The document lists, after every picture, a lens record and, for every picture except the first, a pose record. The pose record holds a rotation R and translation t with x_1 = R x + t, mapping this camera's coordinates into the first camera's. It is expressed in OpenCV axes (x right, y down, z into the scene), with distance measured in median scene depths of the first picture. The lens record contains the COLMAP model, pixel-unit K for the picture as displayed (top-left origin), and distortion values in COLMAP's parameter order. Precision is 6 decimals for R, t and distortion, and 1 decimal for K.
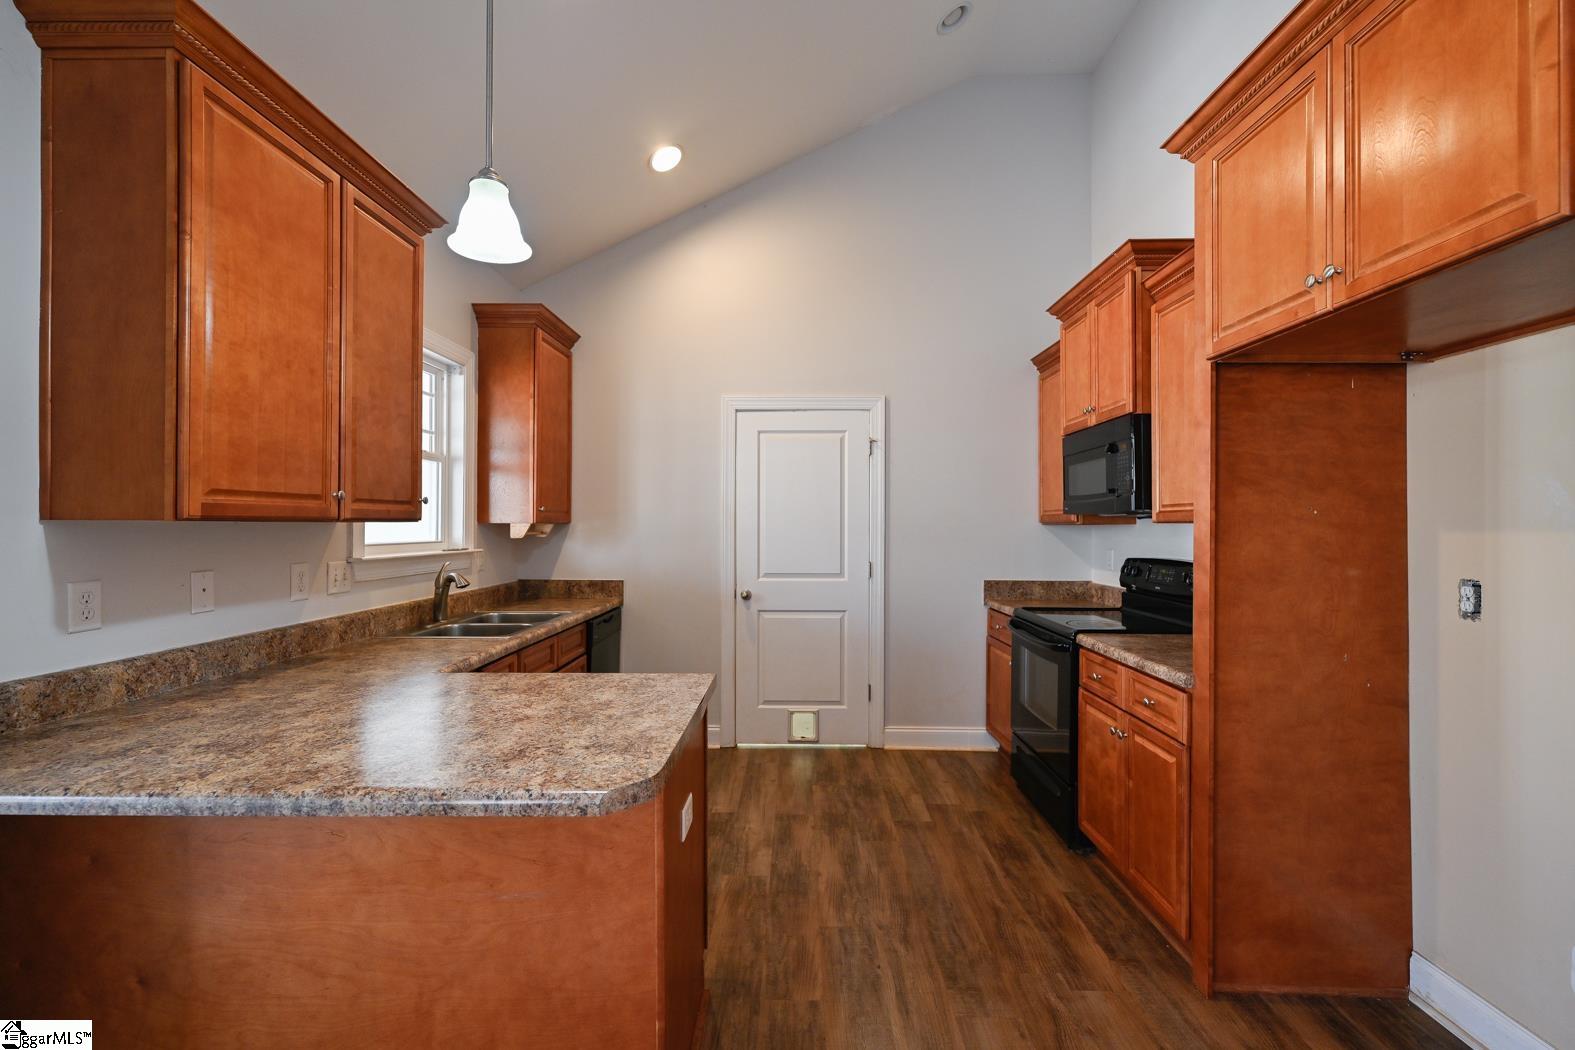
lens RADIAL K [[676.2, 0, 785.3], [0, 676.2, 522.6], [0, 0, 1]] dist [-0.000280, 0.000043]
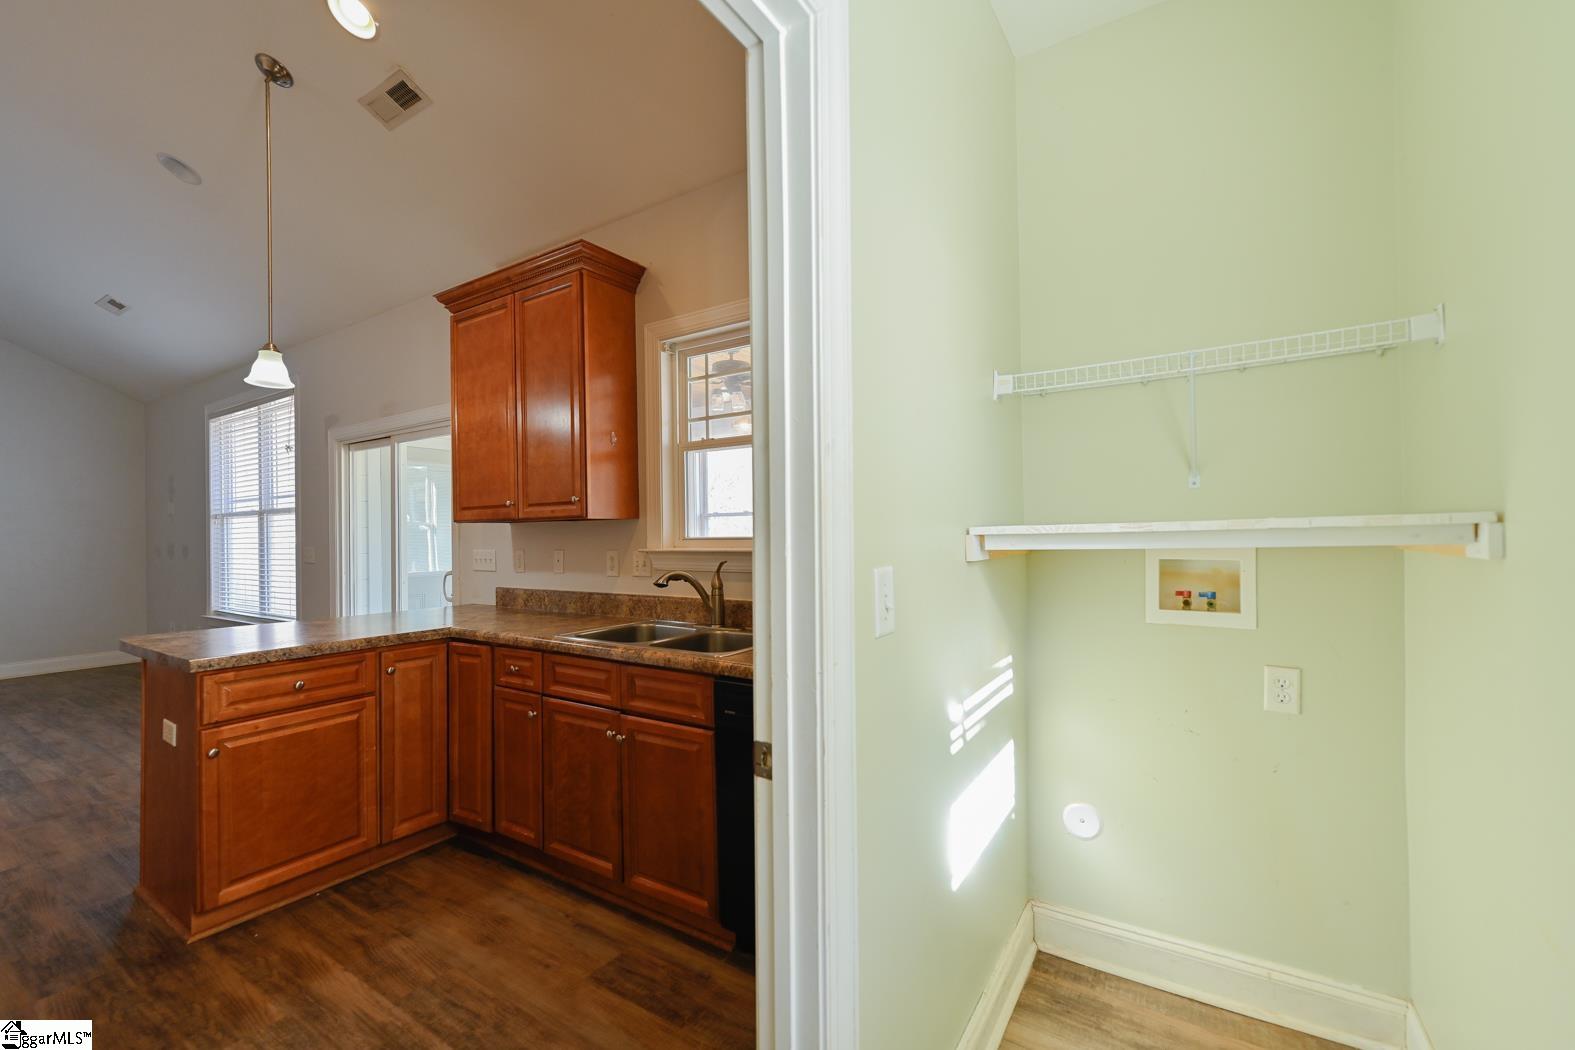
lens RADIAL K [[676.8, 0, 805.5], [0, 676.8, 528.5], [0, 0, 1]] dist [0.000858, 0.000000]
pose [[-0.530960, -0.003472, -0.847390, 0.209066], [0.013944, 0.999820, -0.012834, 0.033554], [0.847282, -0.018630, -0.530817, 1.756633]]
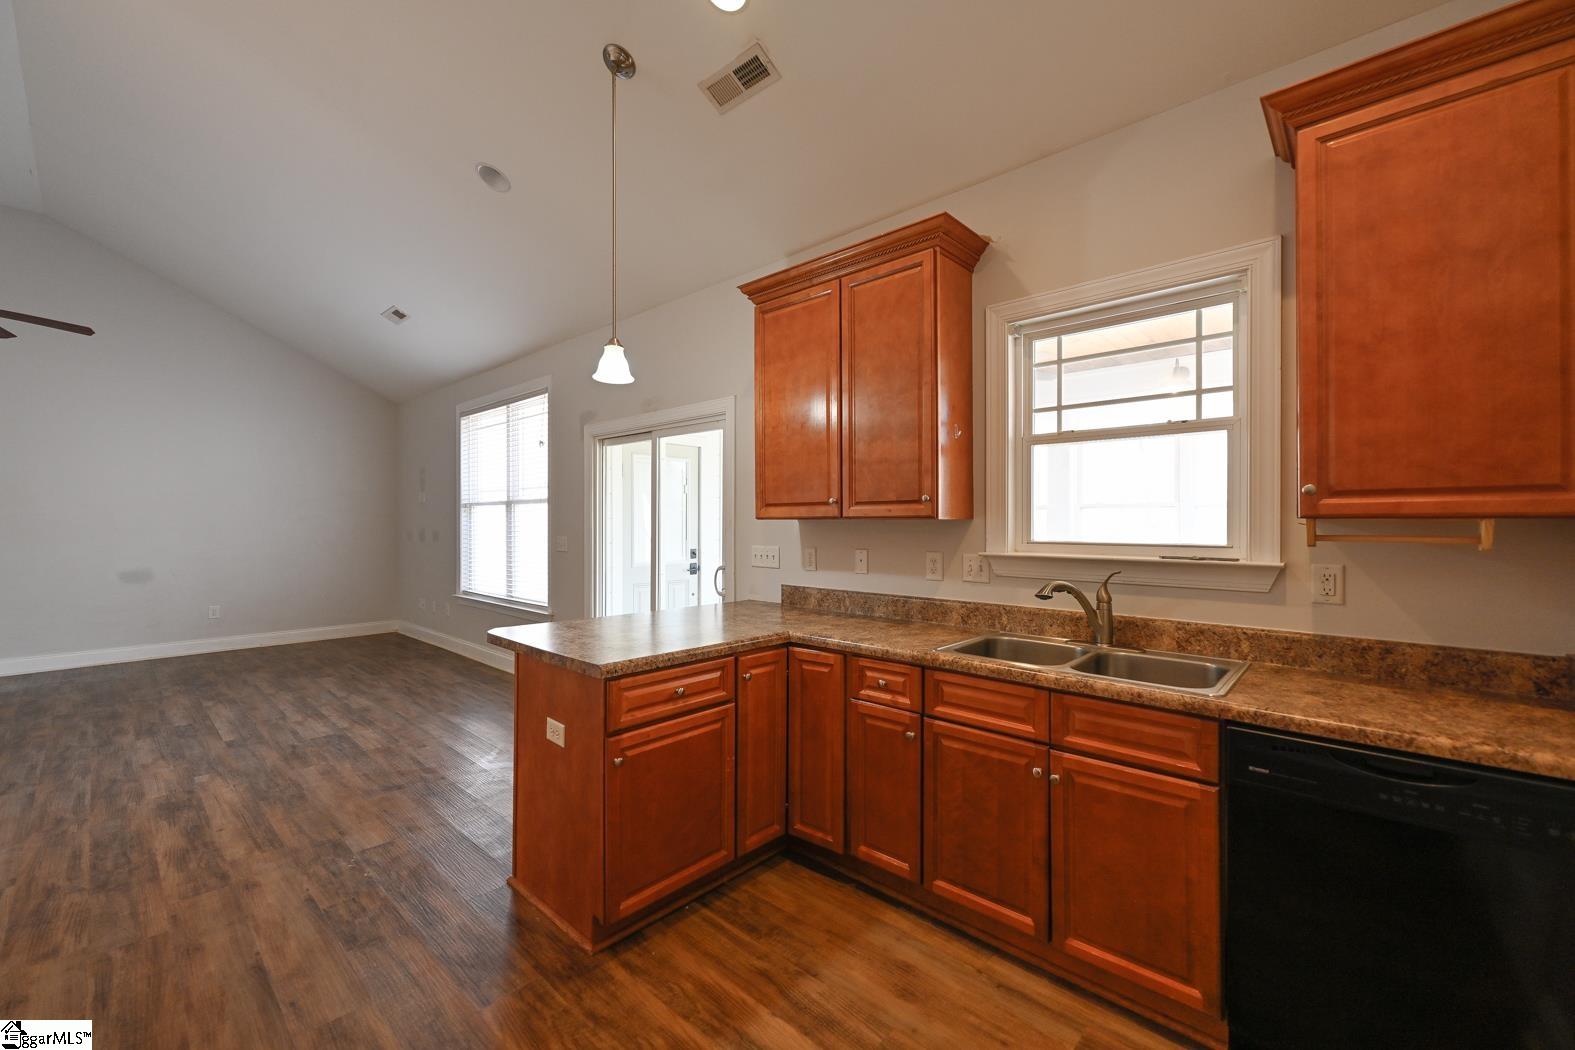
lens RADIAL K [[646.4, 0, 801.3], [0, 646.4, 524.5], [0, 0, 1]] dist [-0.000658, -0.000609]
pose [[-0.658312, -0.006816, -0.752714, 0.317310], [-0.004294, 0.999977, -0.005299, 0.013520], [0.752733, -0.000257, -0.658326, 1.375408]]
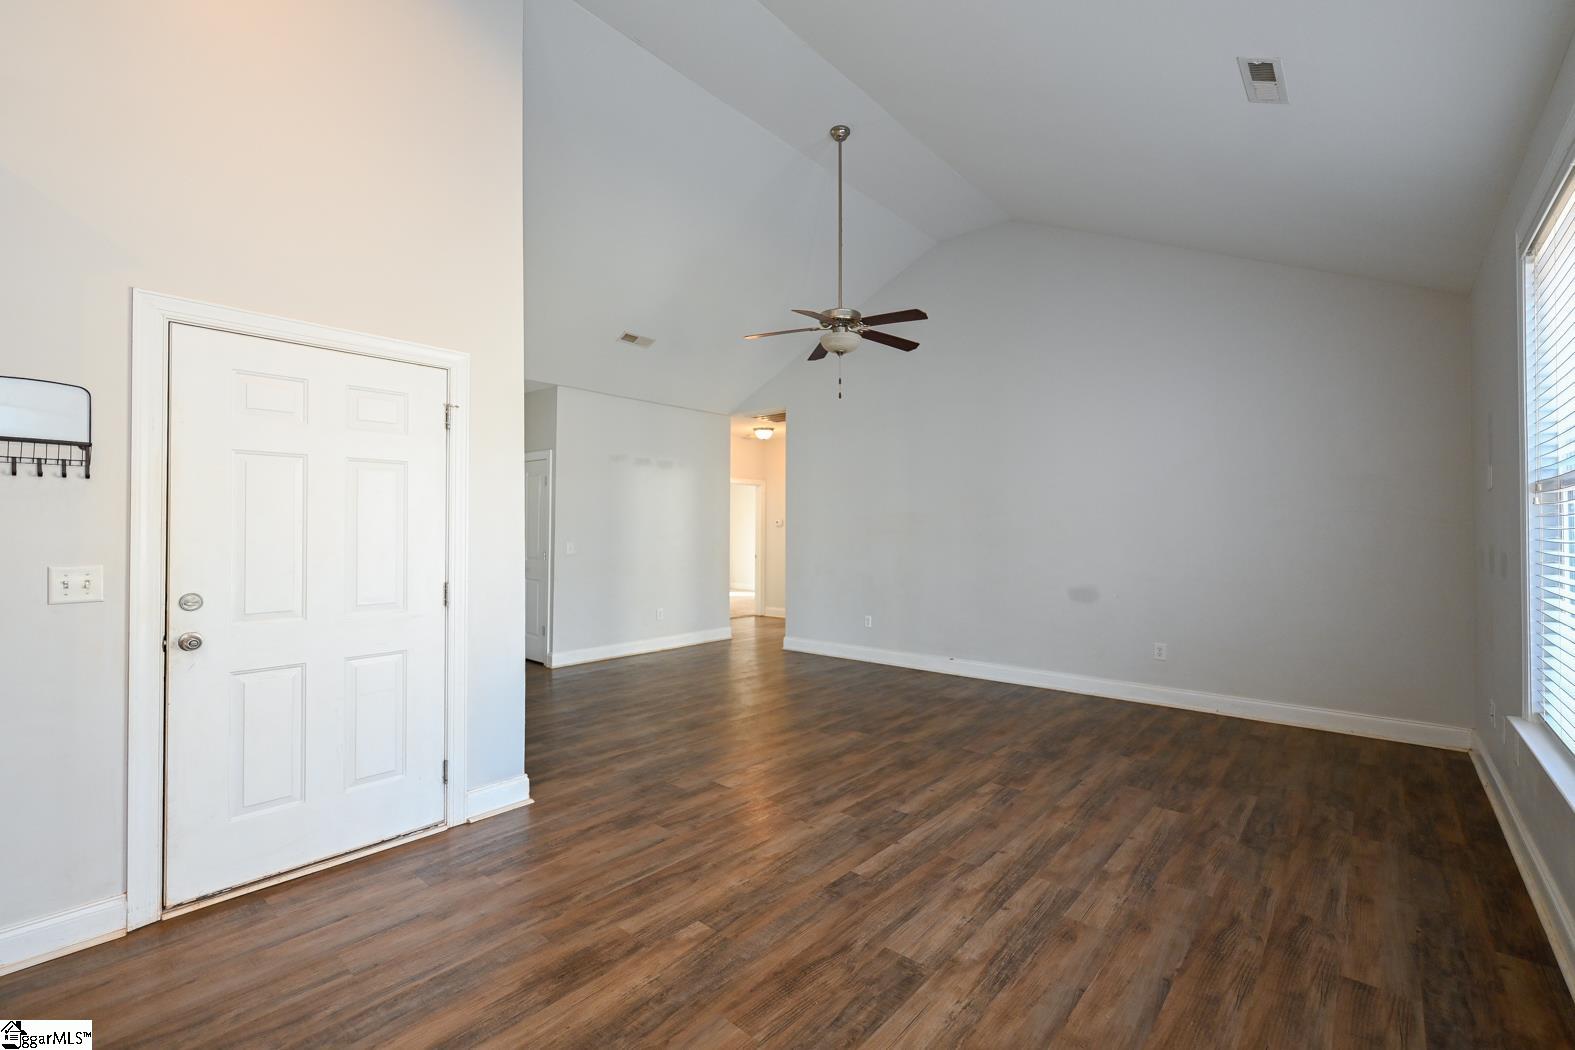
lens RADIAL K [[679.1, 0, 740.7], [0, 679.1, 525.7], [0, 0, 1]] dist [-0.000536, -0.000011]
pose [[-0.734168, -0.001450, 0.678966, -0.456464], [-0.007900, 0.999948, -0.006406, 0.004177], [-0.678922, -0.010067, -0.734142, 0.294808]]
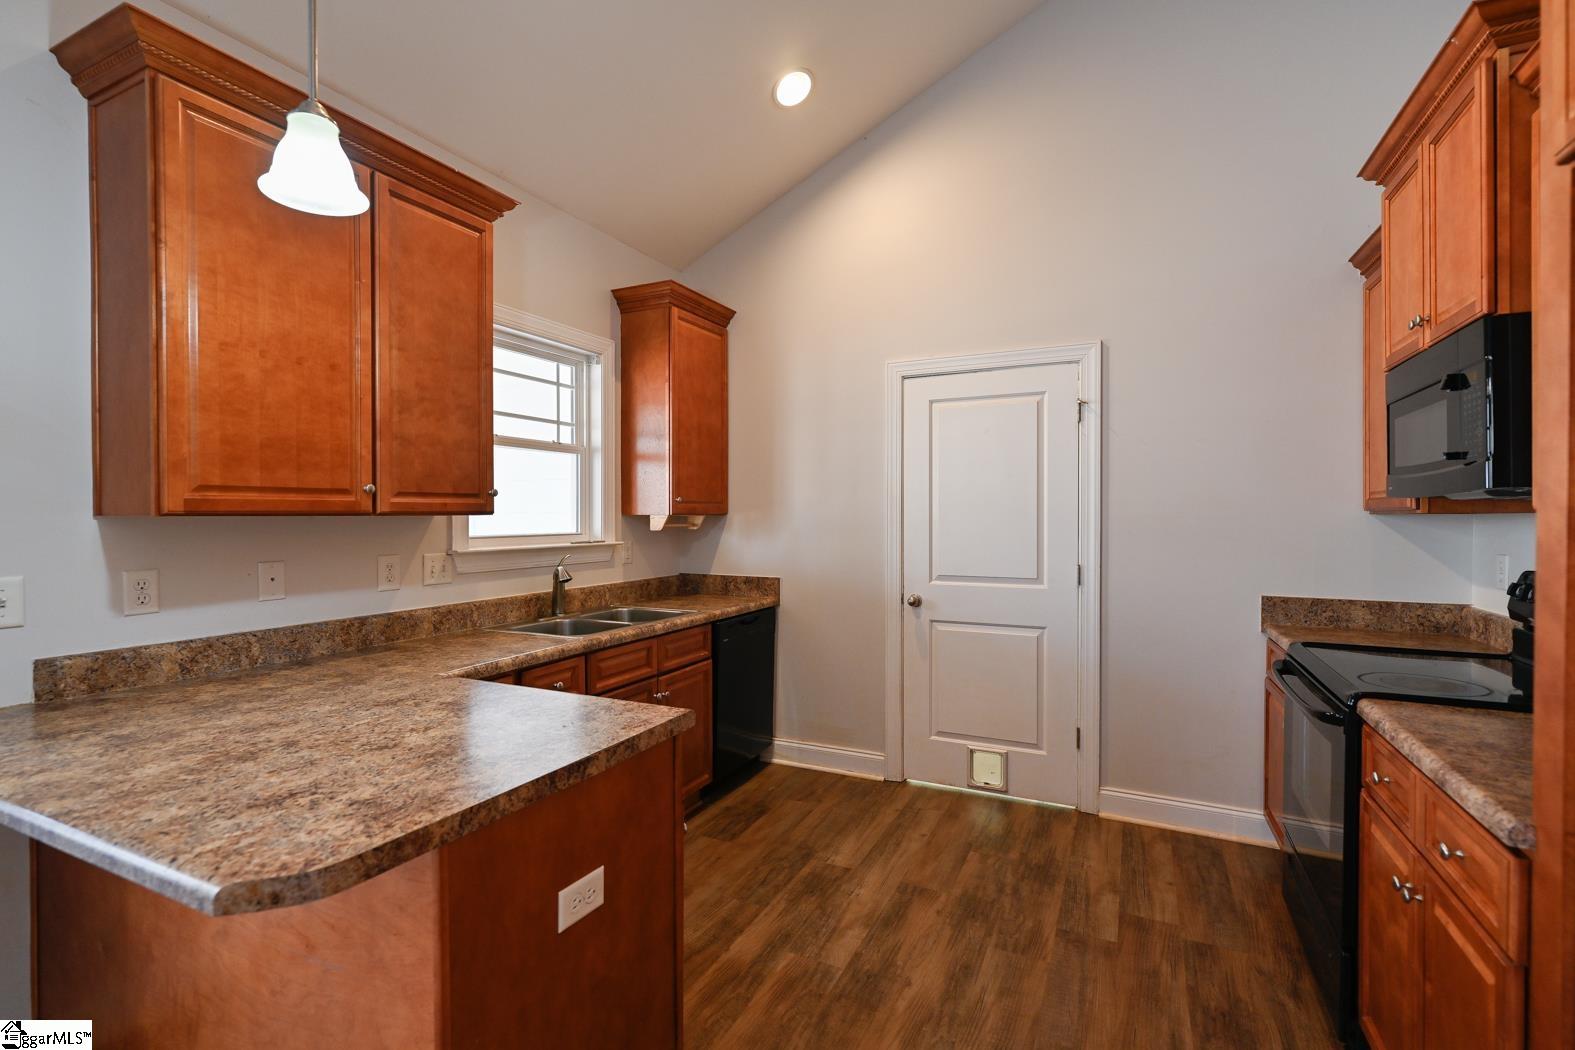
lens RADIAL K [[708.0, 0, 777.9], [0, 708.0, 519.7], [0, 0, 1]] dist [0.001002, -0.000347]
pose [[0.903537, -0.000770, -0.428508, 0.247660], [0.005406, 0.999939, 0.009602, -0.001378], [0.428475, -0.010992, 0.903487, 0.229579]]
